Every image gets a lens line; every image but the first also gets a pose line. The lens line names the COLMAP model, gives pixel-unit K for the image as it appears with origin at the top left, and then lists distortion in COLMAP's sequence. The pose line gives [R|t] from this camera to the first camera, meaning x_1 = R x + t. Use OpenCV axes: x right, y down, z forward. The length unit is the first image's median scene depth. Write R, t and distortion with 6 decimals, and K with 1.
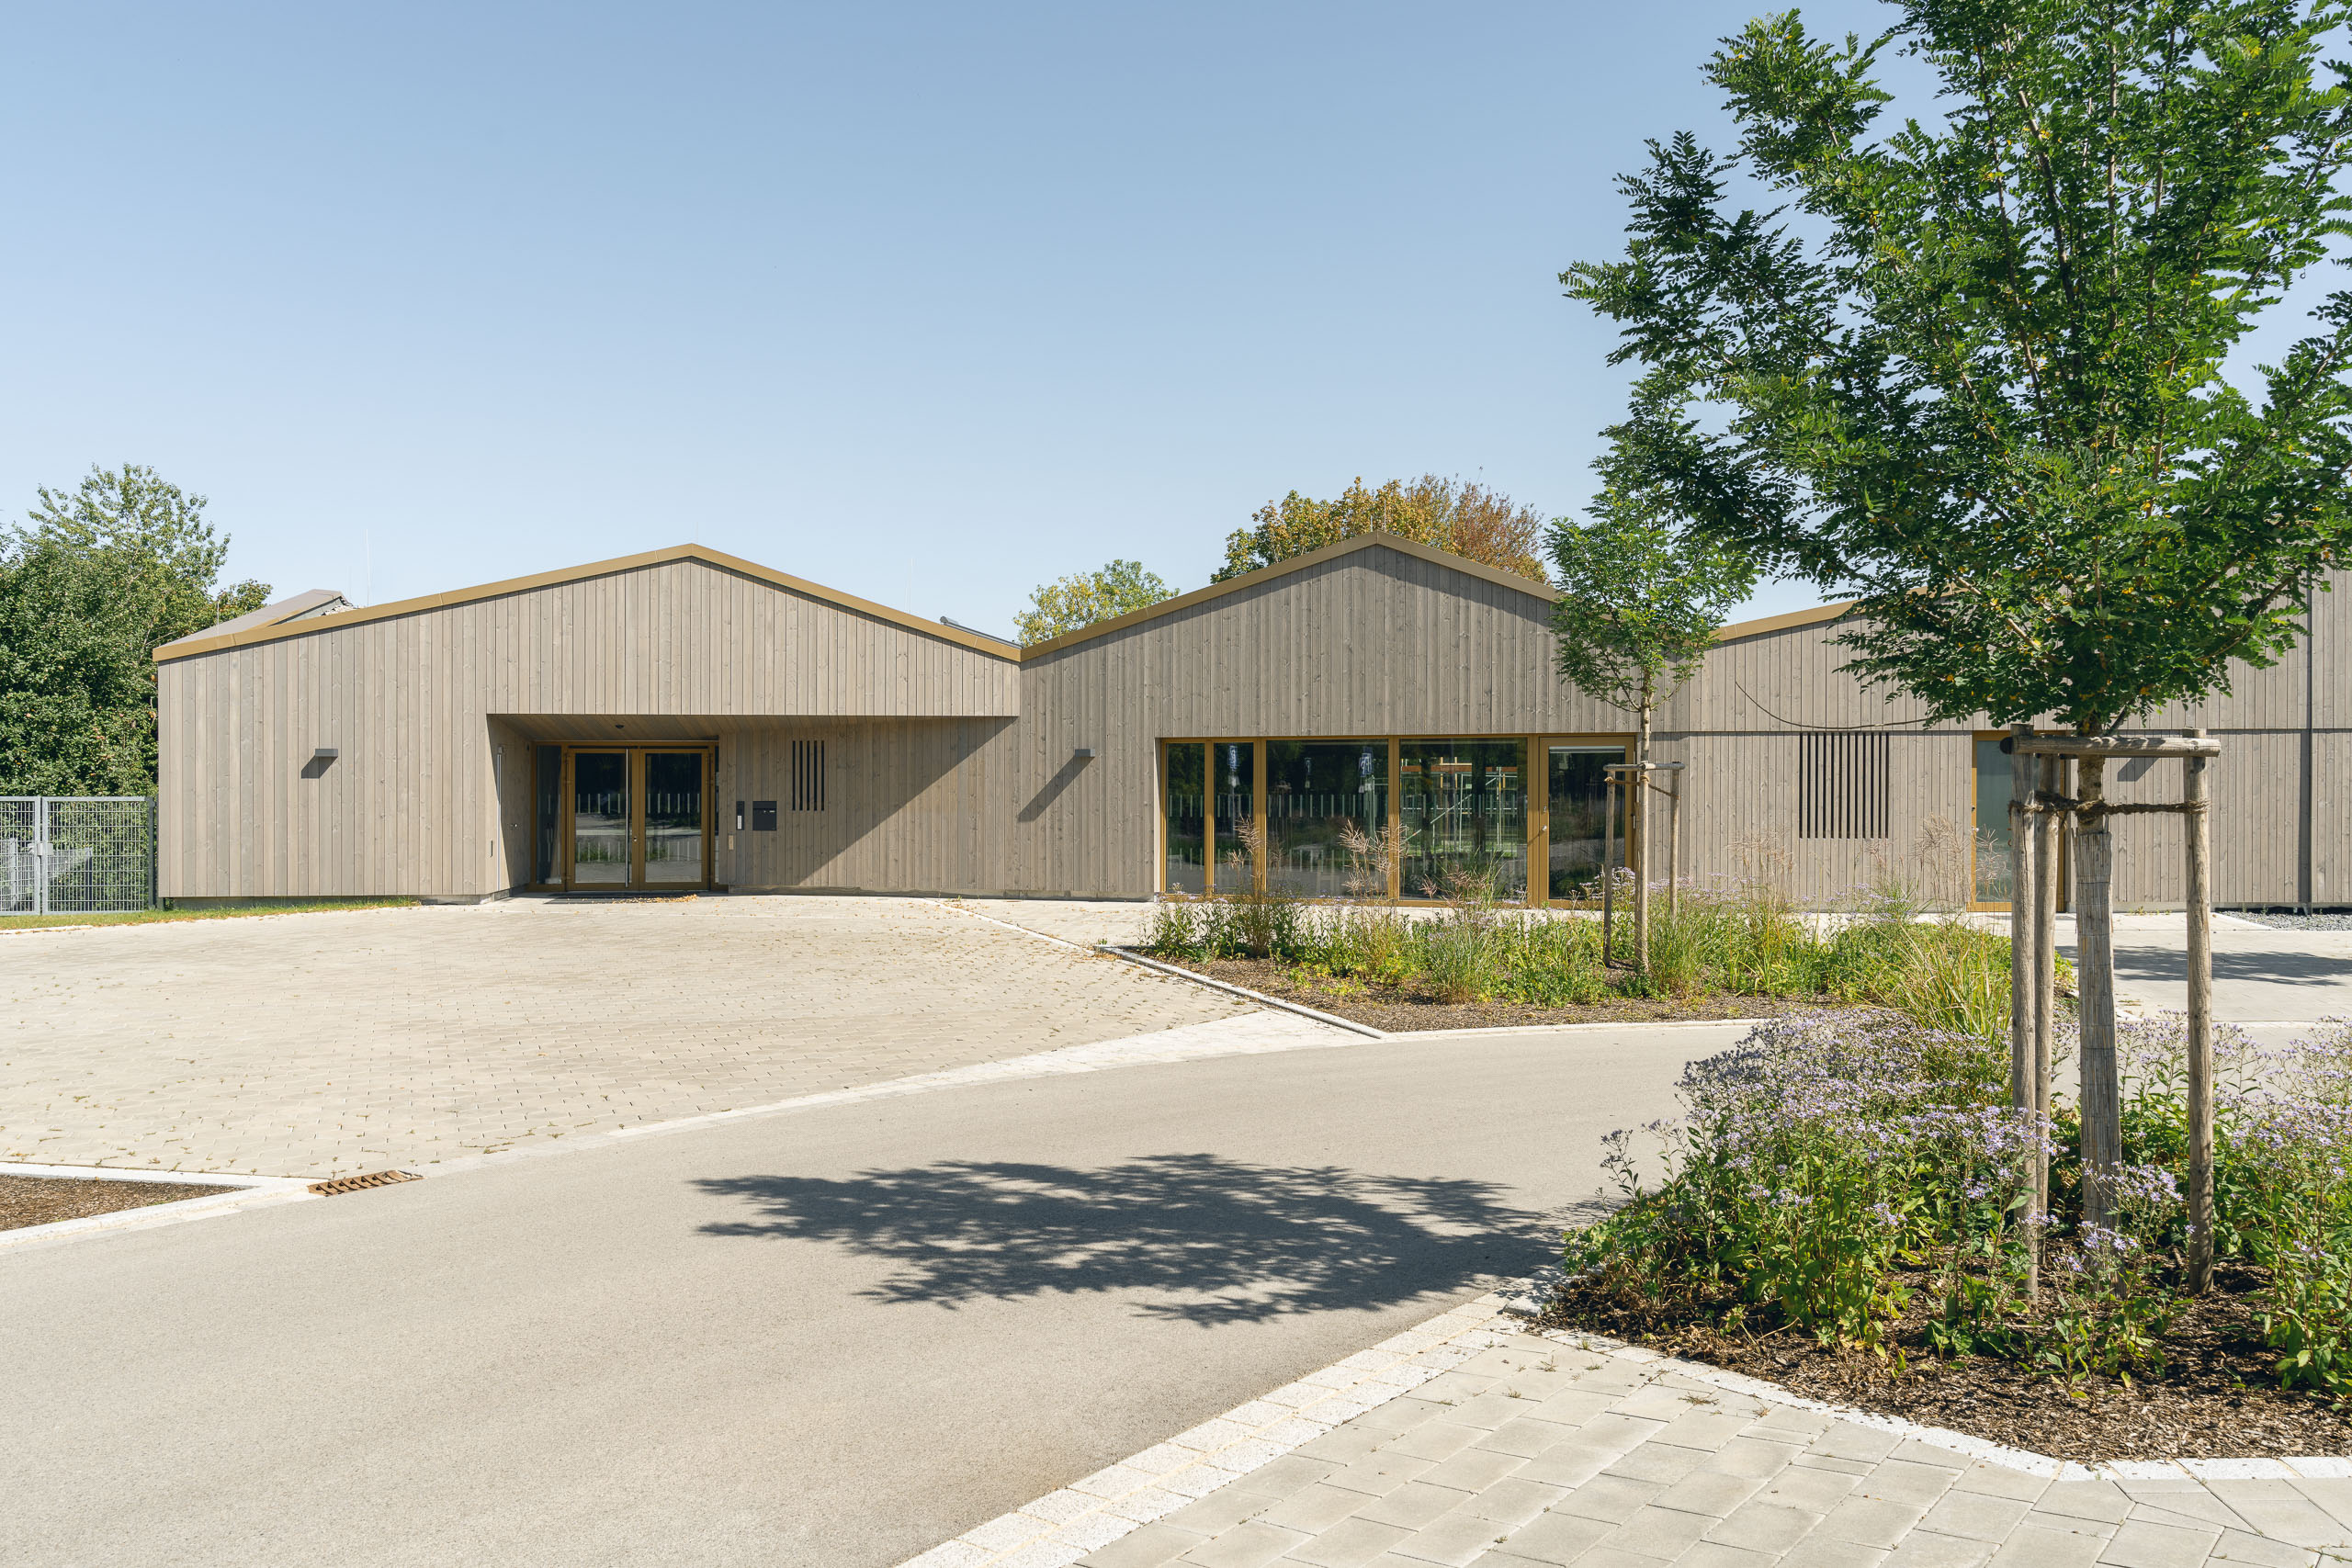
lens RADIAL K [[1874.5, 0, 1173.6], [0, 1874.5, 801.3], [0, 0, 1]] dist [-0.002167, -0.007316]
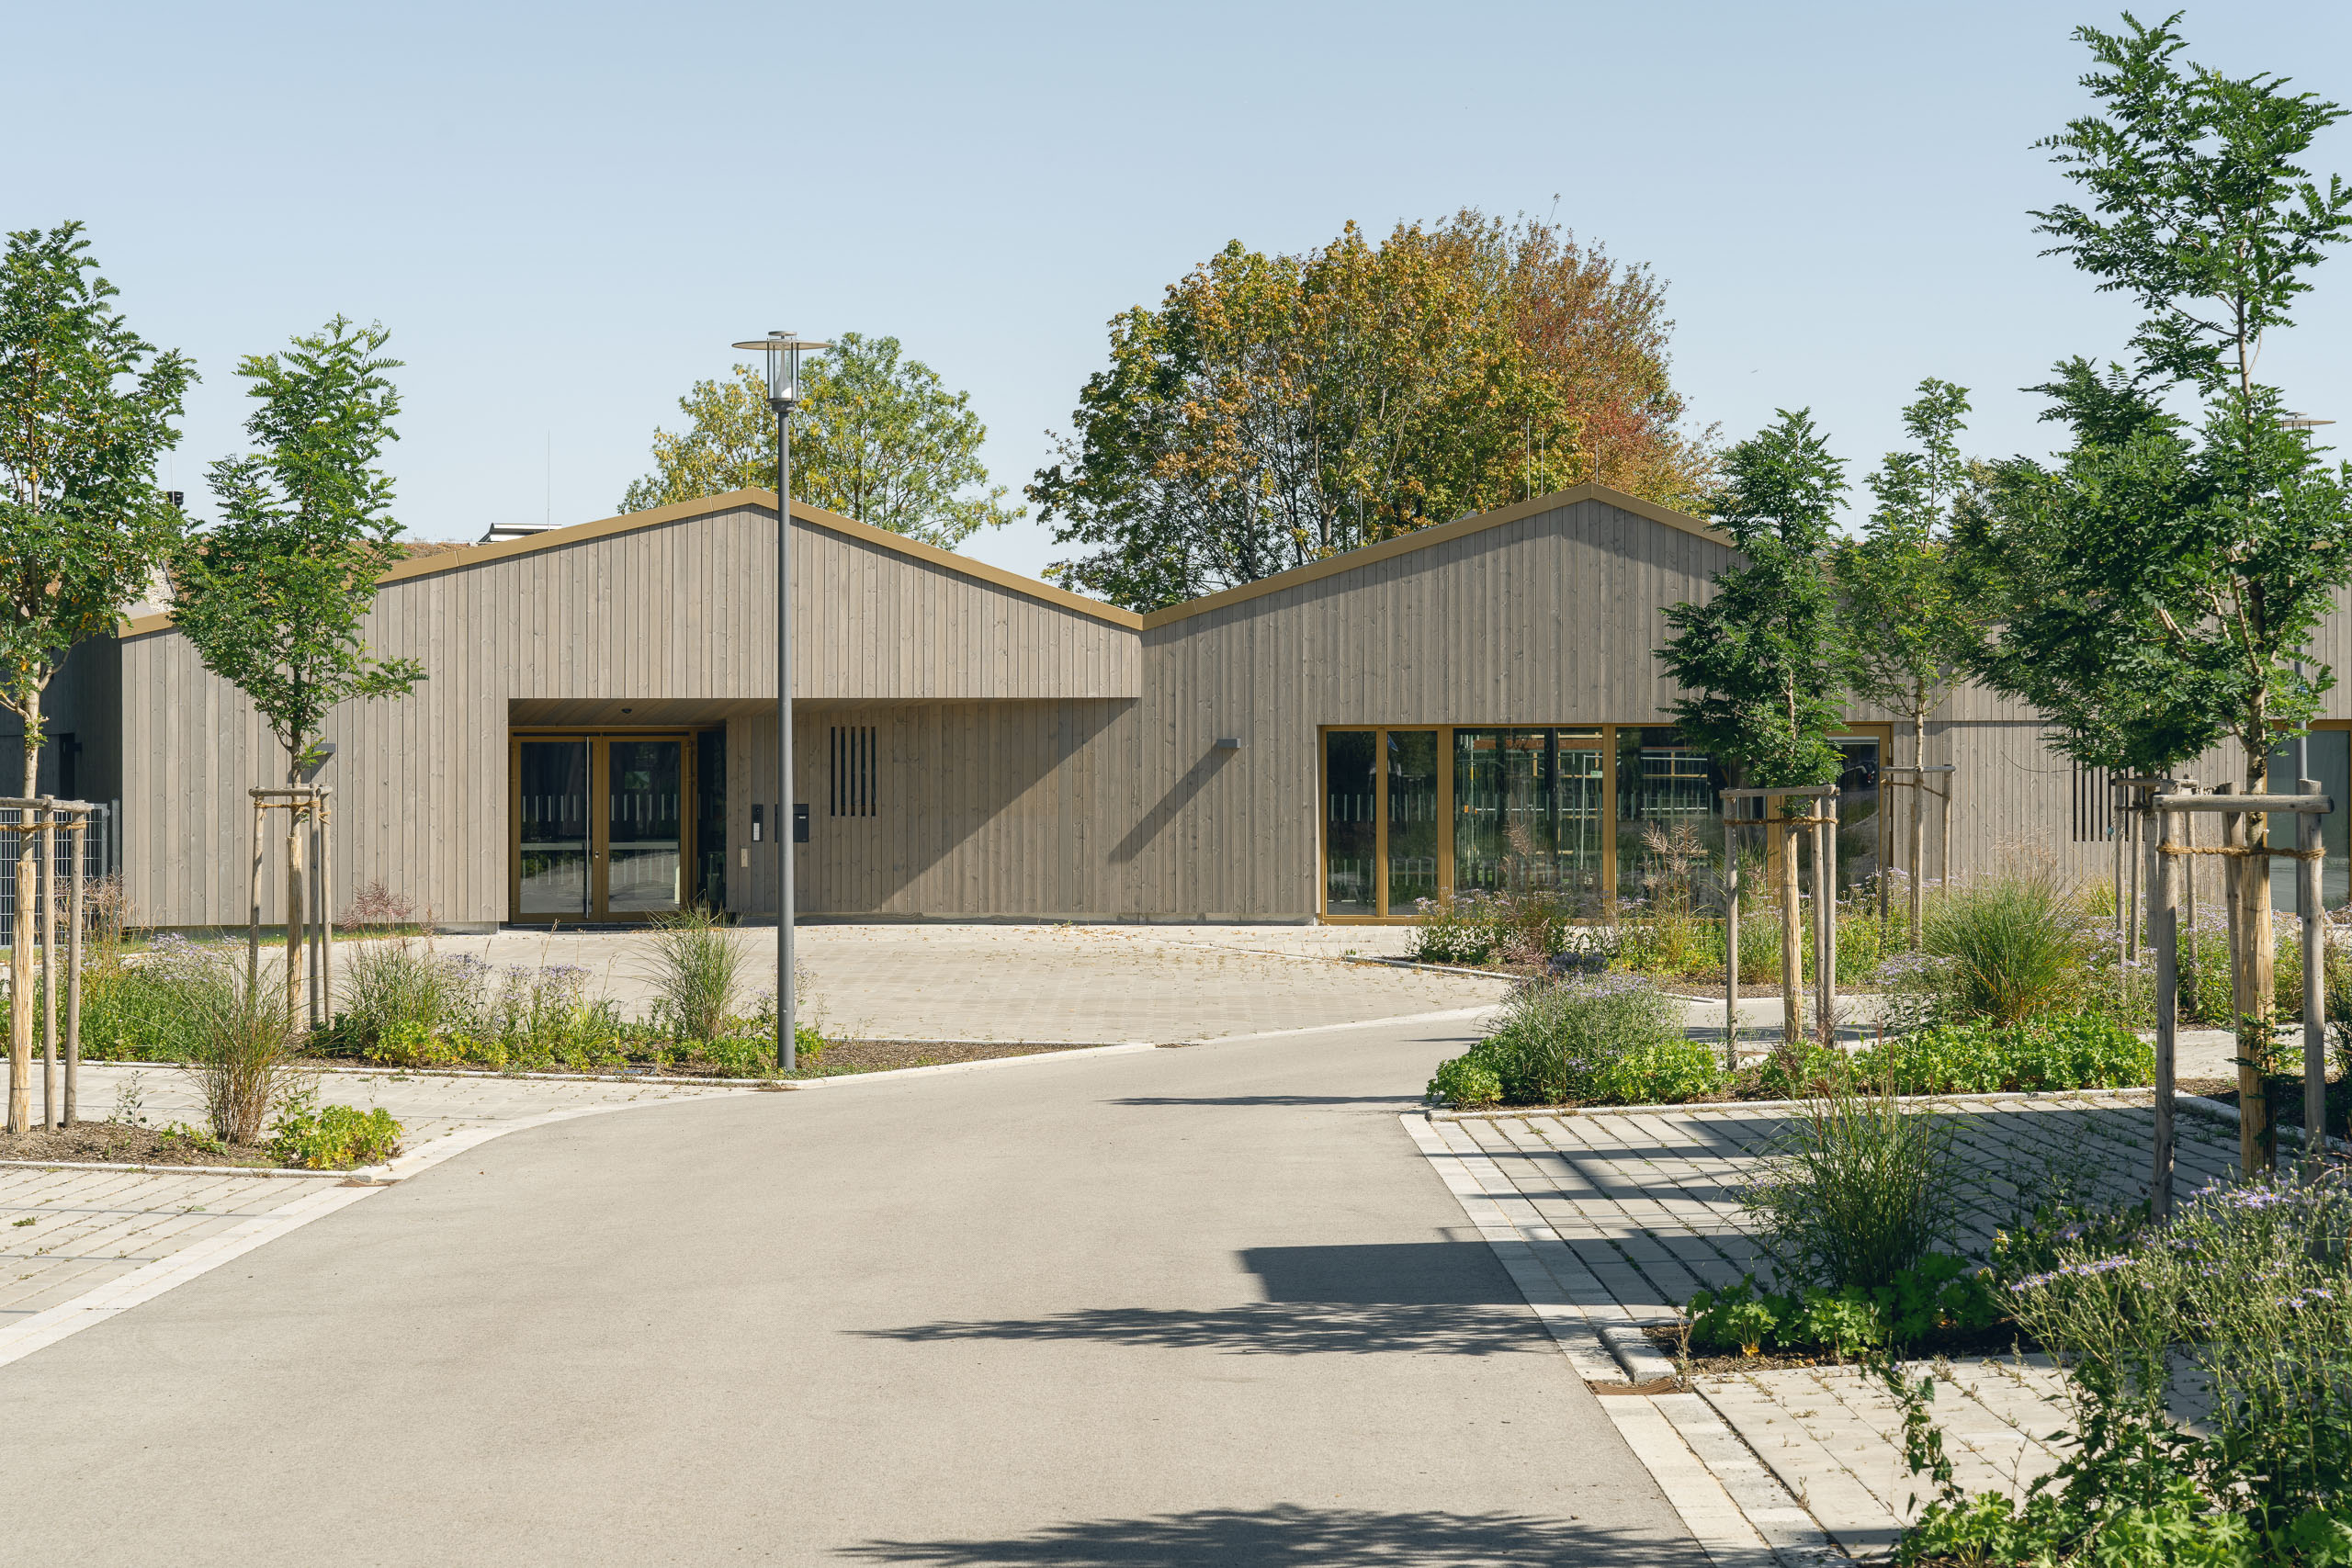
lens RADIAL K [[5231.5, 0, 1177.0], [0, 5231.5, 779.8], [0, 0, 1]] dist [0.005226, 0.000000]
pose [[0.990978, -0.004245, 0.133959, -0.385200], [0.004433, 0.999990, -0.001101, -0.007974], [-0.133953, 0.001685, 0.990986, -1.287993]]
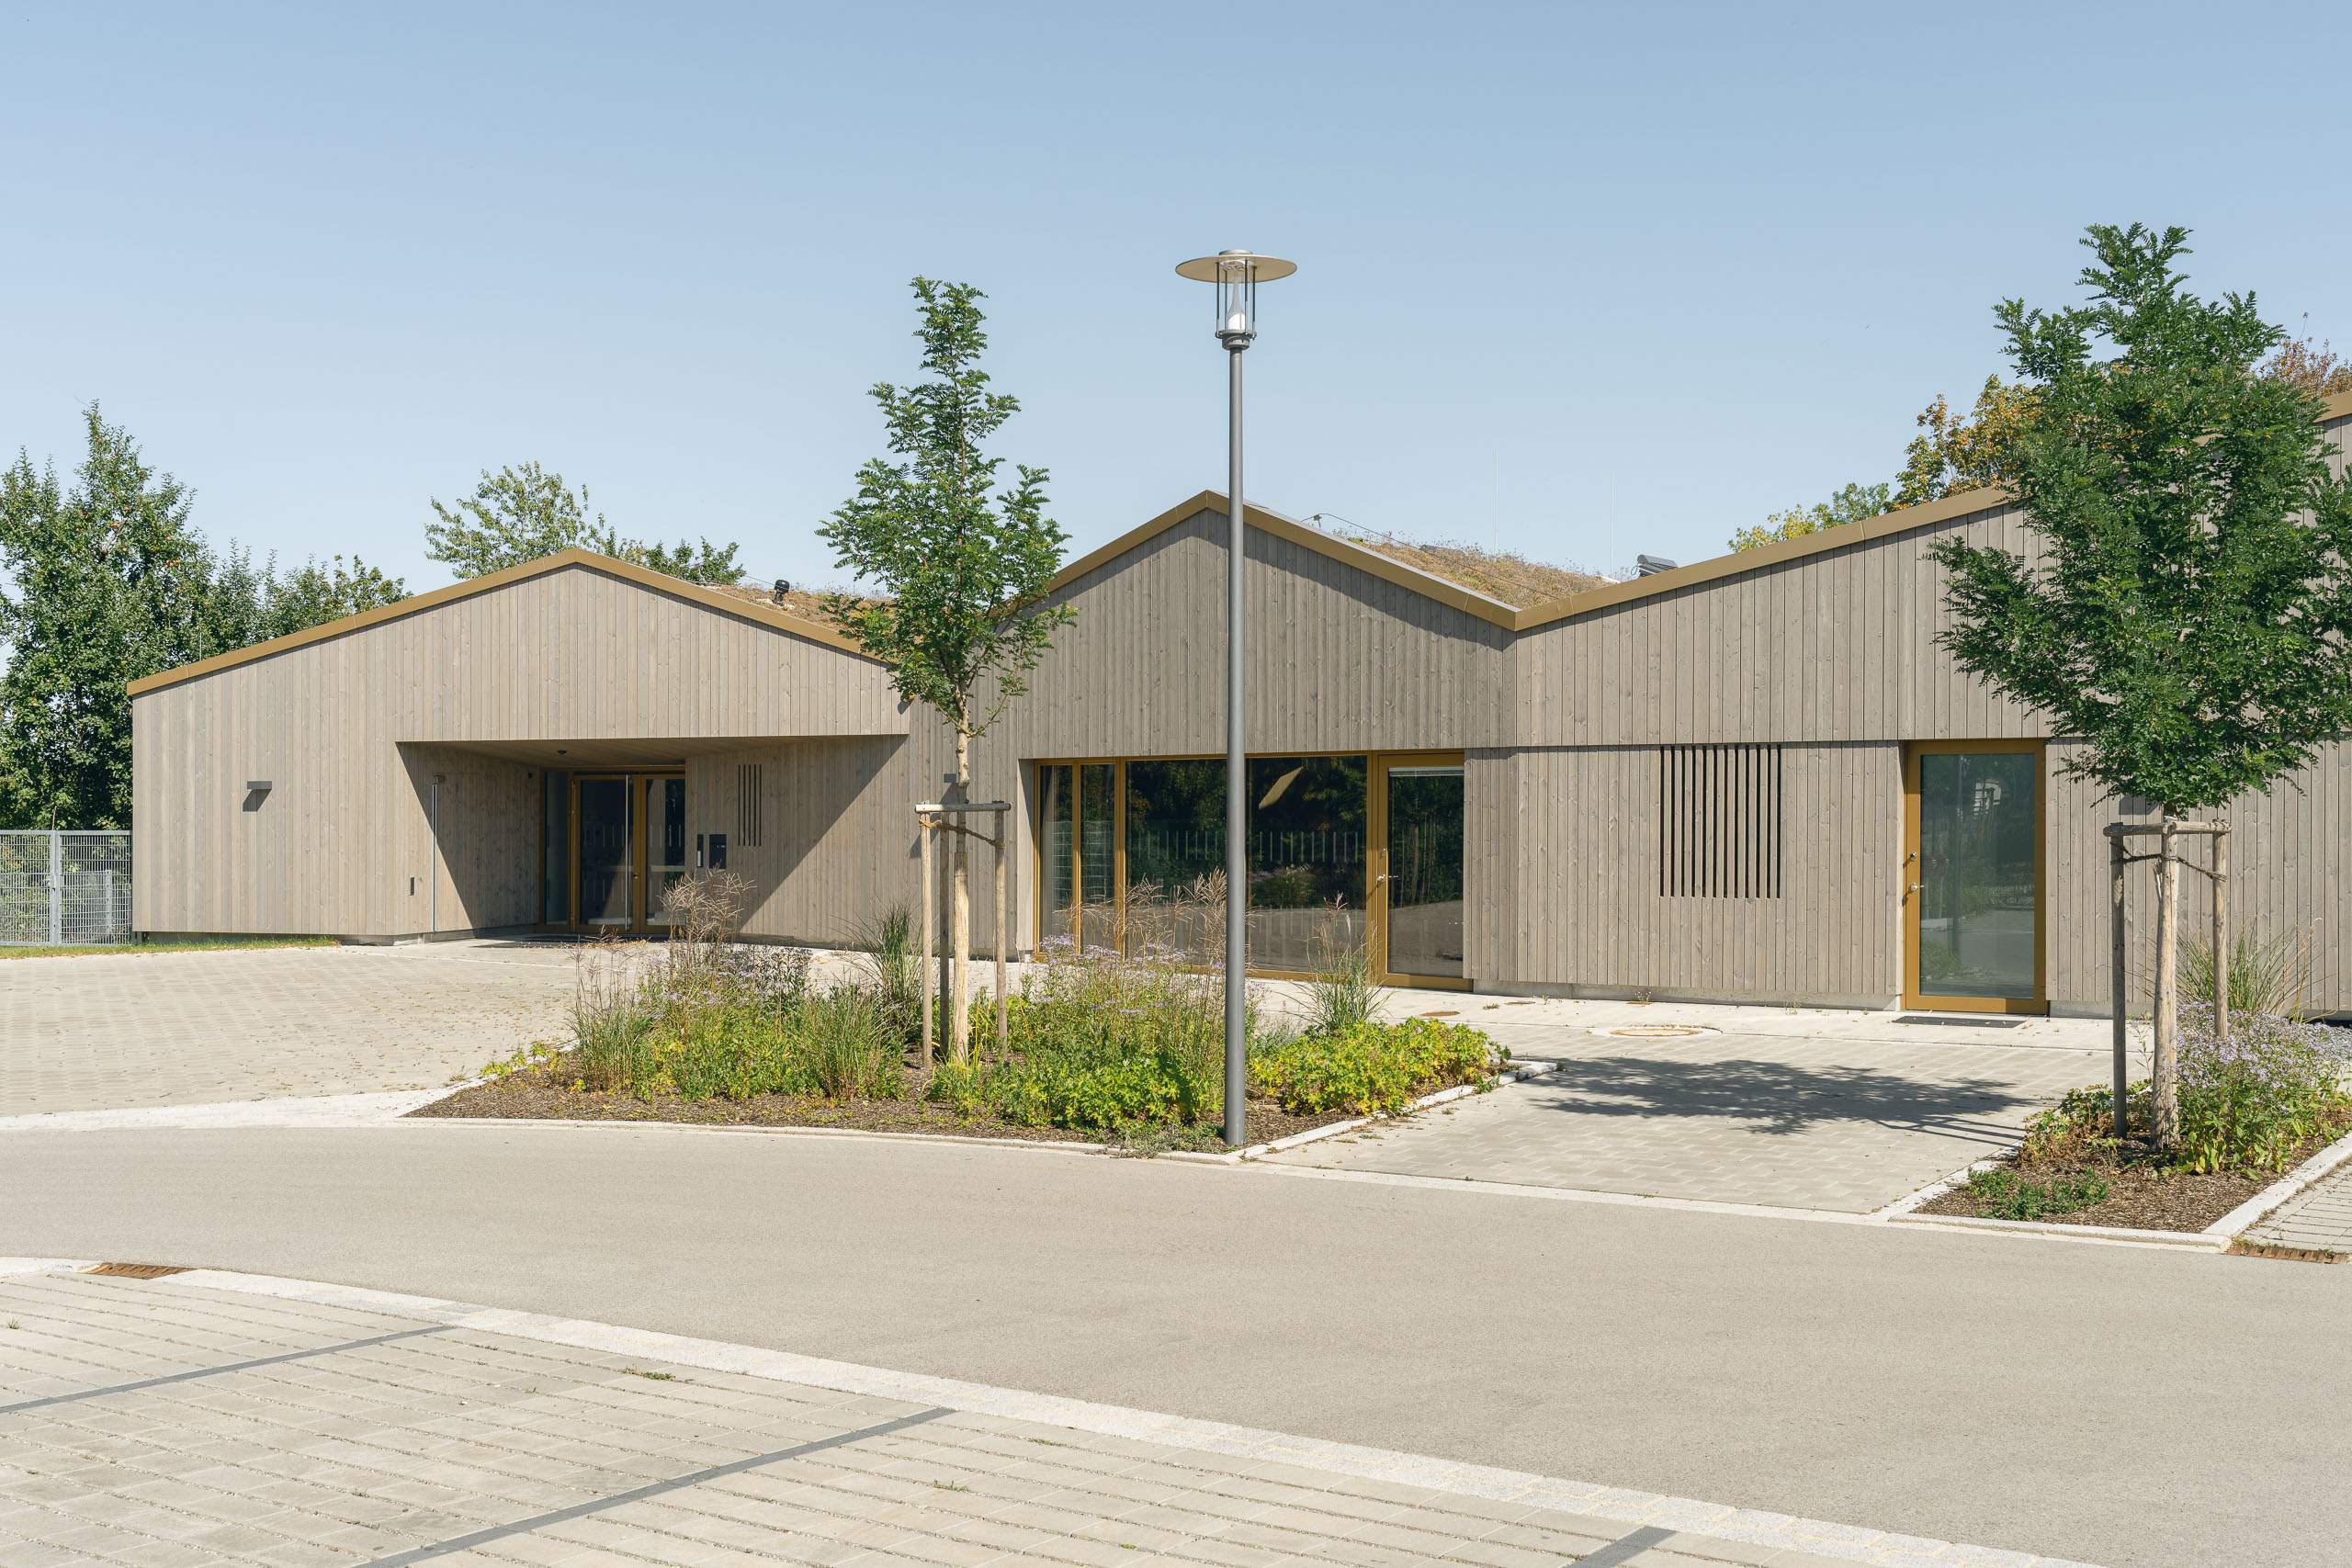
lens RADIAL K [[2563.7, 0, 1179.5], [0, 2563.7, 789.2], [0, 0, 1]] dist [-0.020151, 0.000000]
pose [[0.880537, -0.005417, -0.473947, 0.584408], [0.001052, 0.999955, -0.009474, -0.010756], [0.473977, 0.007844, 0.880502, 0.062629]]
